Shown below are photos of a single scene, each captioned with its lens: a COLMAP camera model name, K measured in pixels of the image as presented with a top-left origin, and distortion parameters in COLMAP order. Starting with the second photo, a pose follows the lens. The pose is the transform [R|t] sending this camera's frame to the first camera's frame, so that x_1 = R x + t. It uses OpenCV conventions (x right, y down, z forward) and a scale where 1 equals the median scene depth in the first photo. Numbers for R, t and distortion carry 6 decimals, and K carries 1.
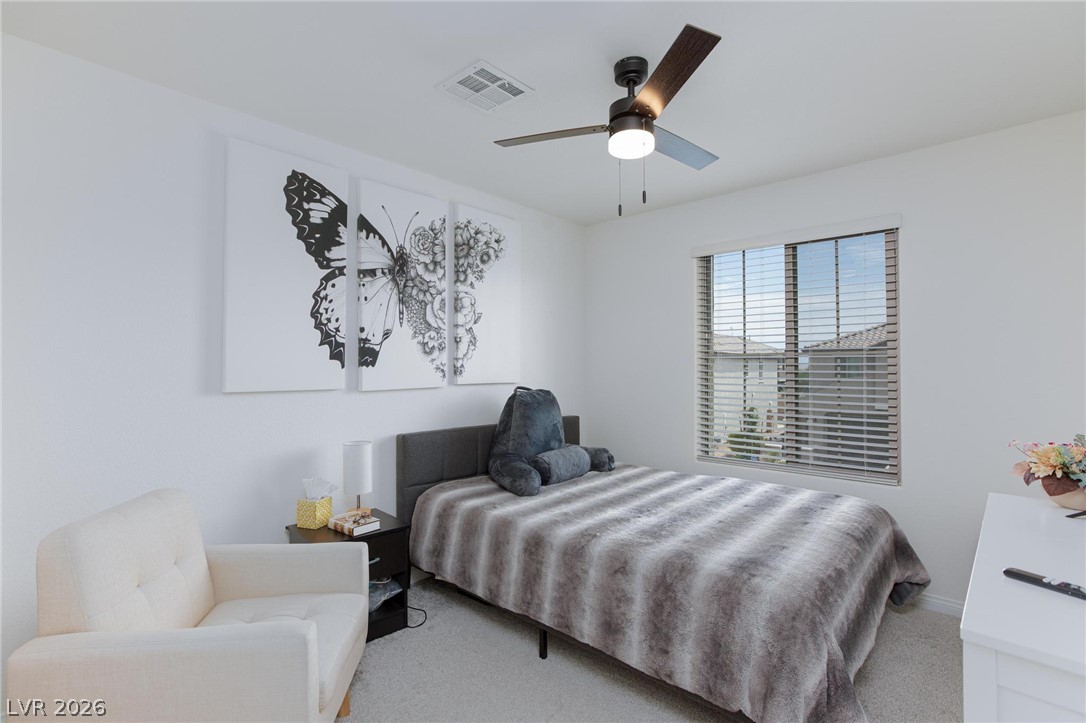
lens RADIAL K [[506.2, 0, 543.6], [0, 506.2, 361.3], [0, 0, 1]] dist [-0.017565, 0.007204]
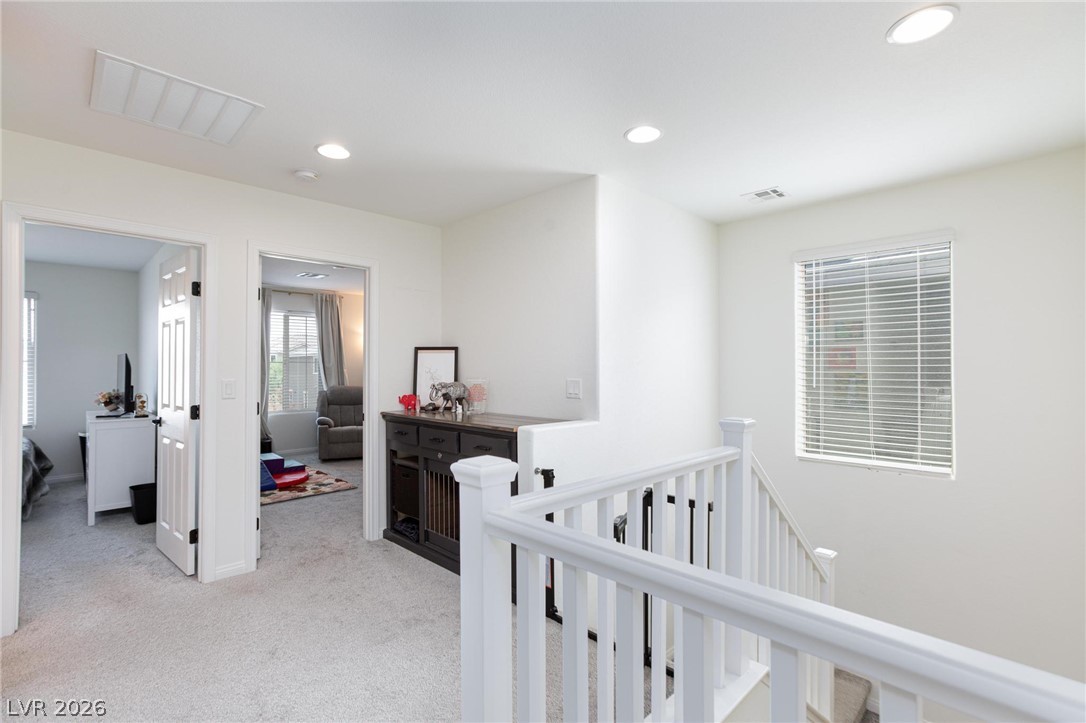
lens RADIAL K [[506.2, 0, 549.2], [0, 506.2, 364.8], [0, 0, 1]] dist [-0.017565, 0.007204]
pose [[0.048274, 0.006413, 0.998814, -2.099193], [-0.004379, 0.999971, -0.006208, -0.005317], [-0.998825, -0.004075, 0.048300, -2.030414]]
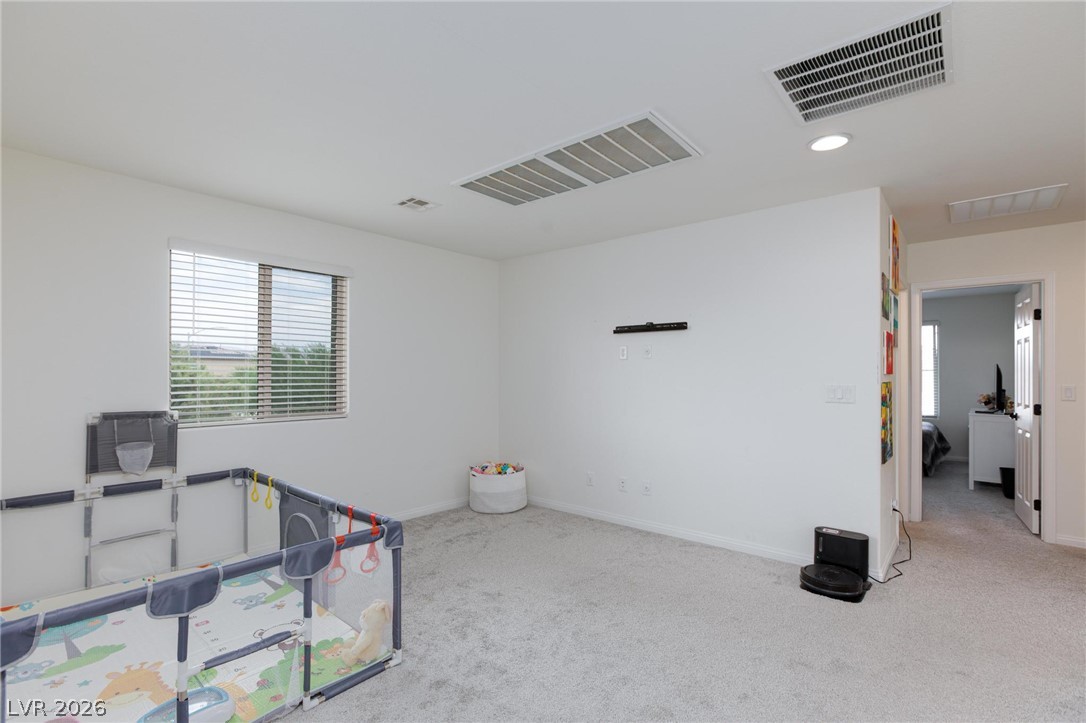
lens RADIAL K [[506.2, 0, 545.1], [0, 506.2, 364.7], [0, 0, 1]] dist [-0.017565, 0.007204]
pose [[0.998952, 0.003603, 0.045627, -2.812122], [-0.003005, 0.999909, -0.013173, -0.013598], [-0.045670, 0.013022, 0.998872, -2.973738]]
